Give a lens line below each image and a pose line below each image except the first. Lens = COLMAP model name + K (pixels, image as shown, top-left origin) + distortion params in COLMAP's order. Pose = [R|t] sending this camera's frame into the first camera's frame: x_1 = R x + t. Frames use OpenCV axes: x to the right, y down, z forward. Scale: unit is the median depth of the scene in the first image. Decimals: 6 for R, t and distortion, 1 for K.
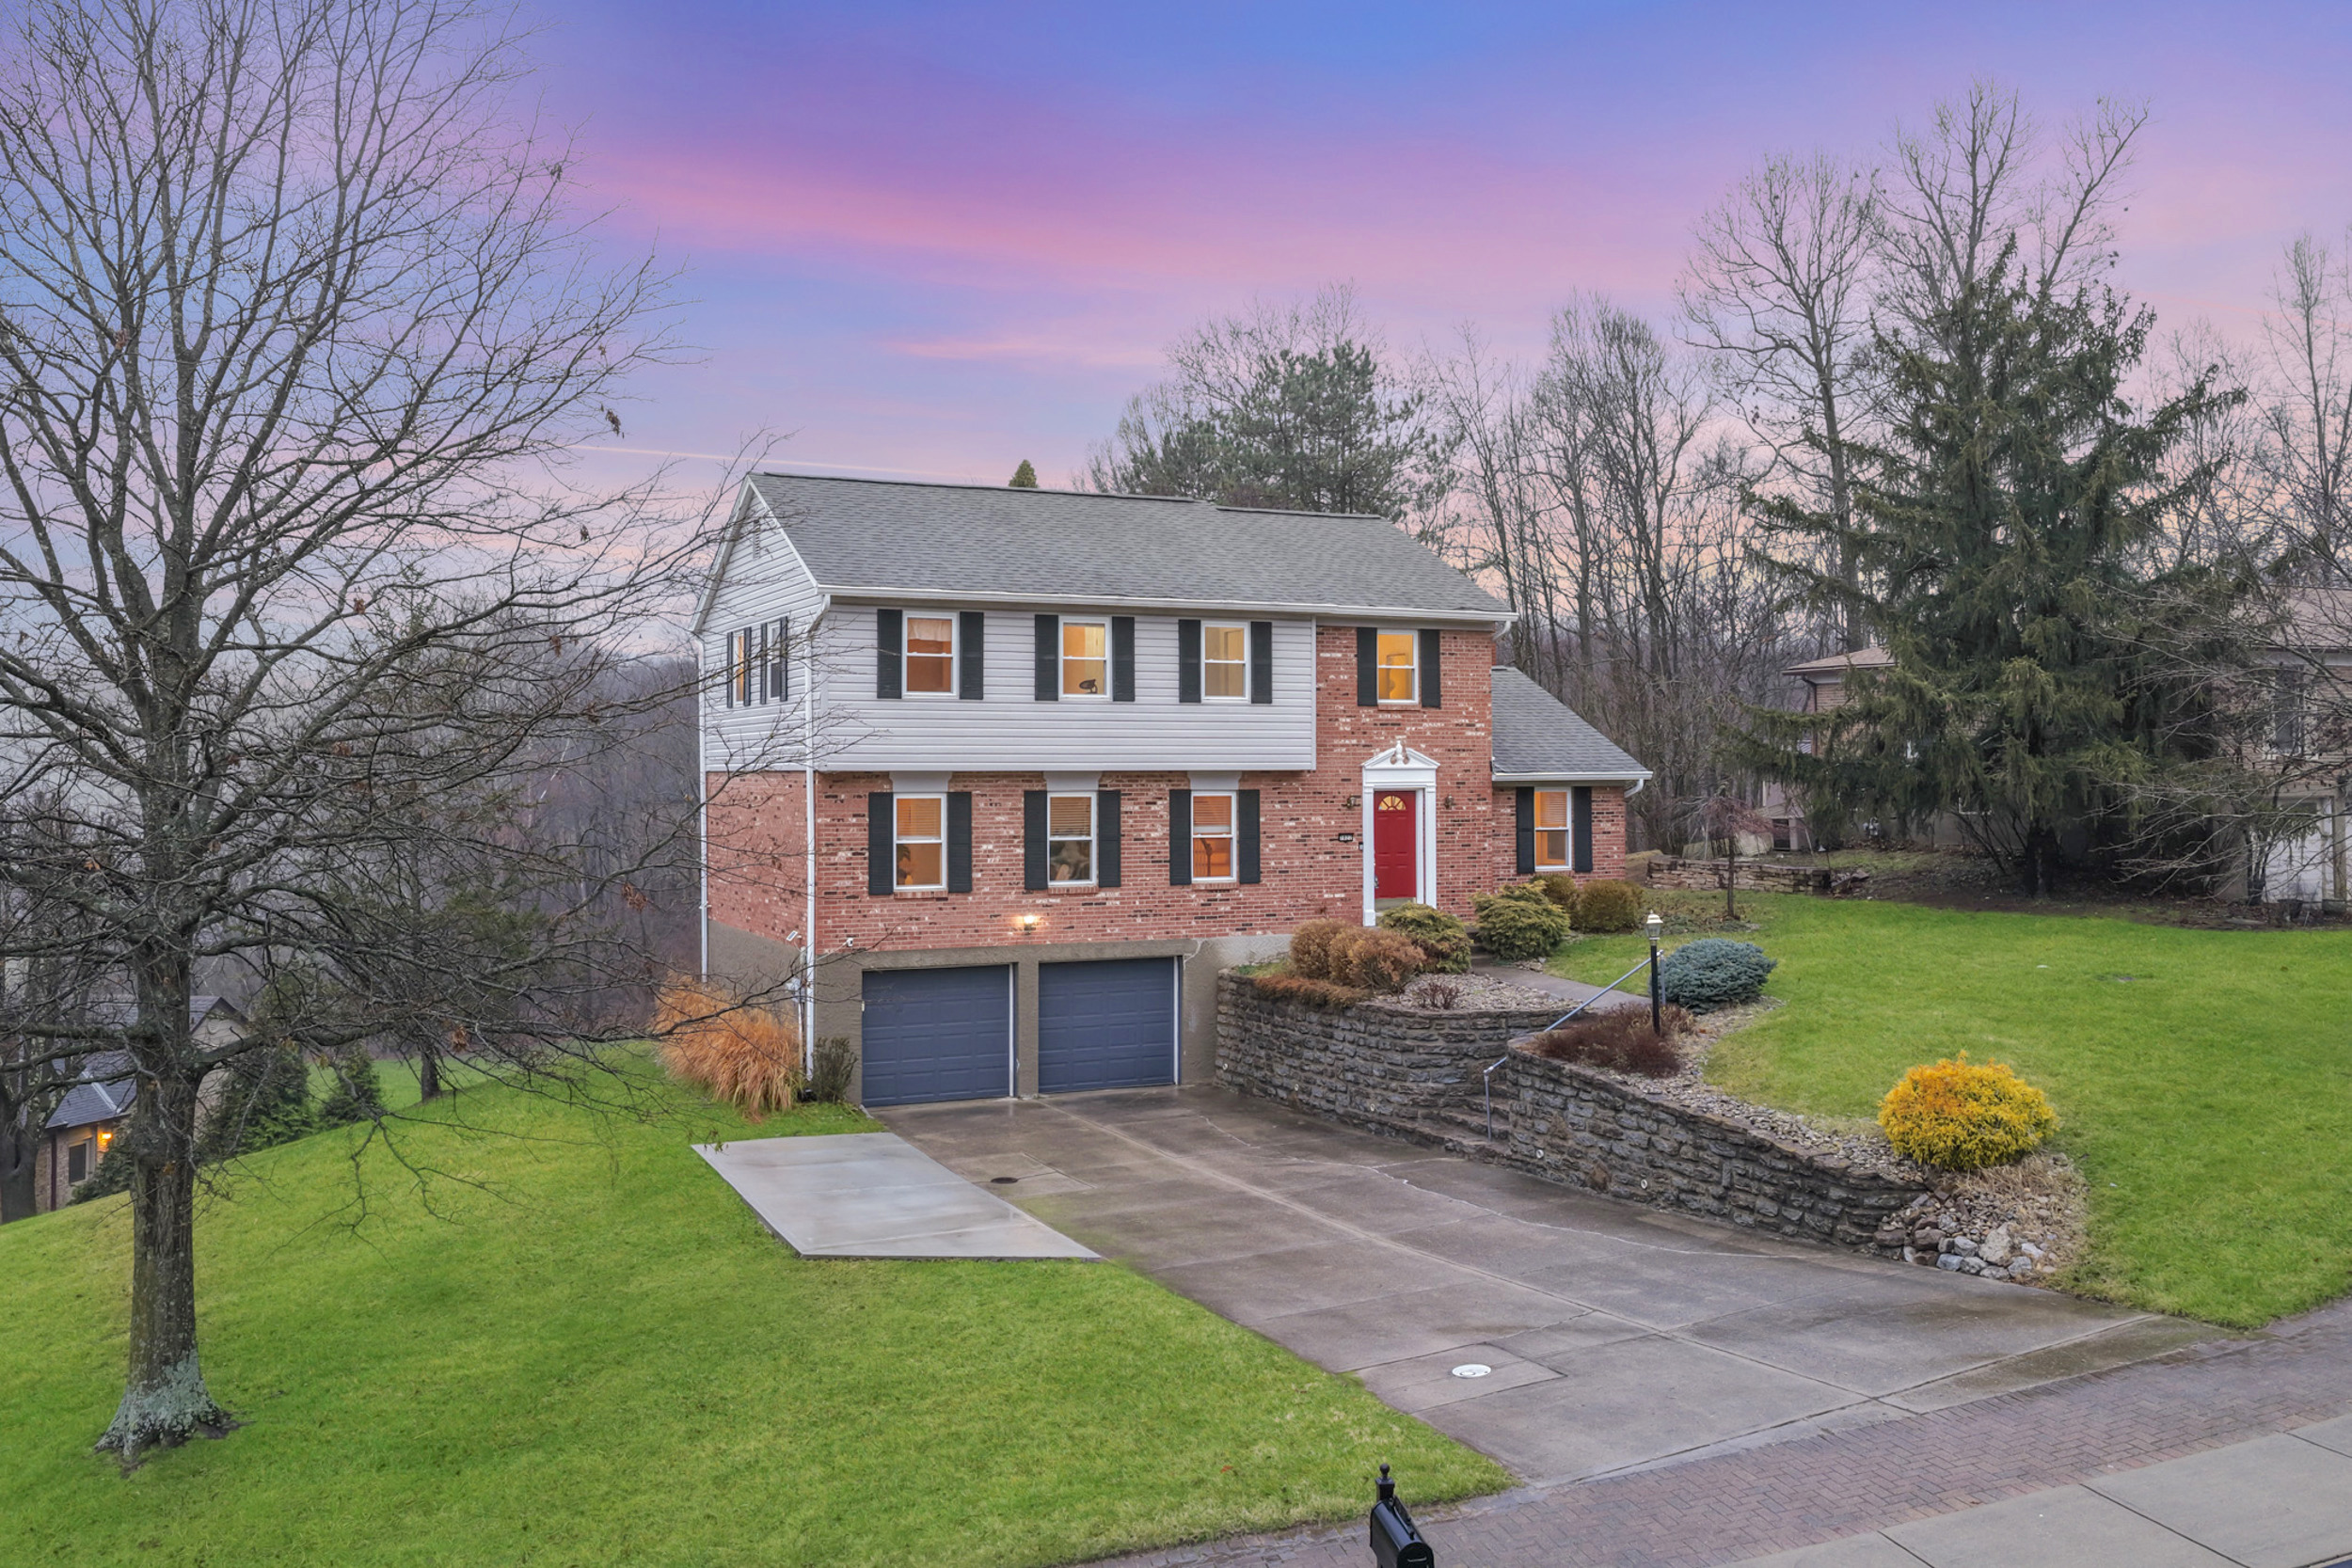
lens RADIAL K [[1931.5, 0, 1193.3], [0, 1931.5, 759.5], [0, 0, 1]] dist [-0.009443, 0.018630]
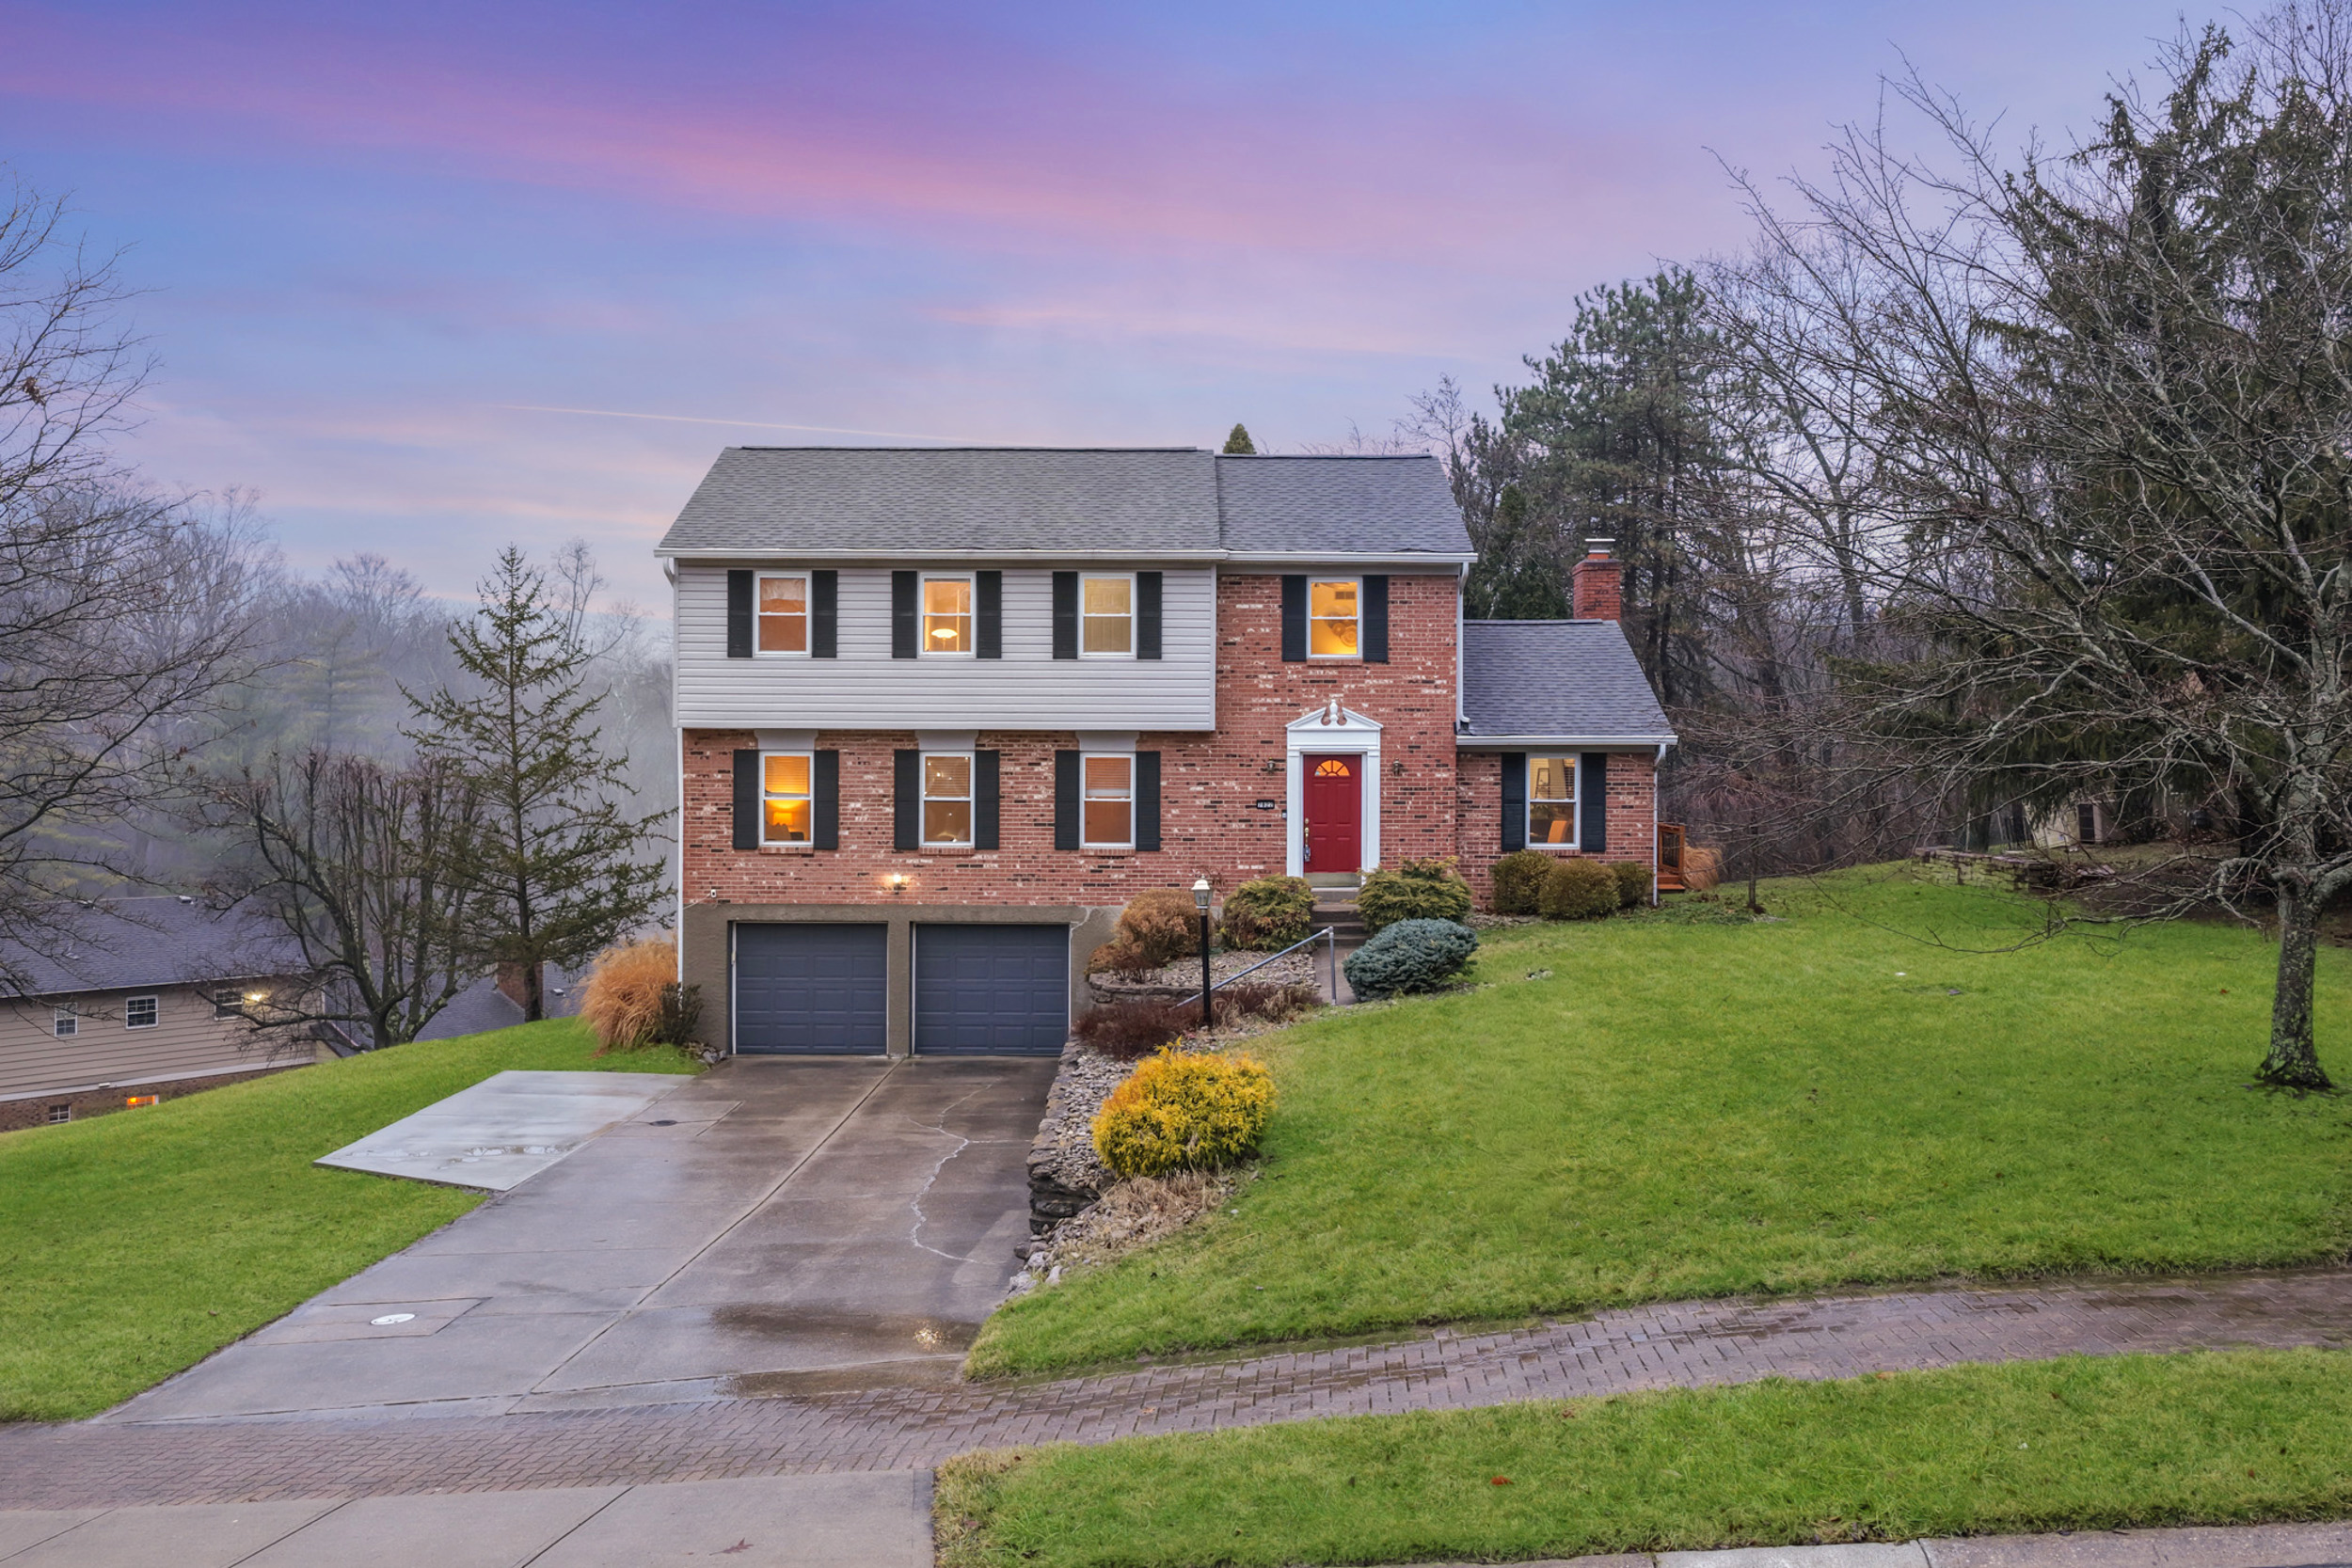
lens RADIAL K [[1931.5, 0, 1182.8], [0, 1931.5, 801.7], [0, 0, 1]] dist [-0.009443, 0.018630]
pose [[0.906238, 0.013089, -0.422566, 0.457031], [-0.004028, 0.999743, 0.022329, 0.019727], [0.422750, -0.018533, 0.906057, 0.156885]]
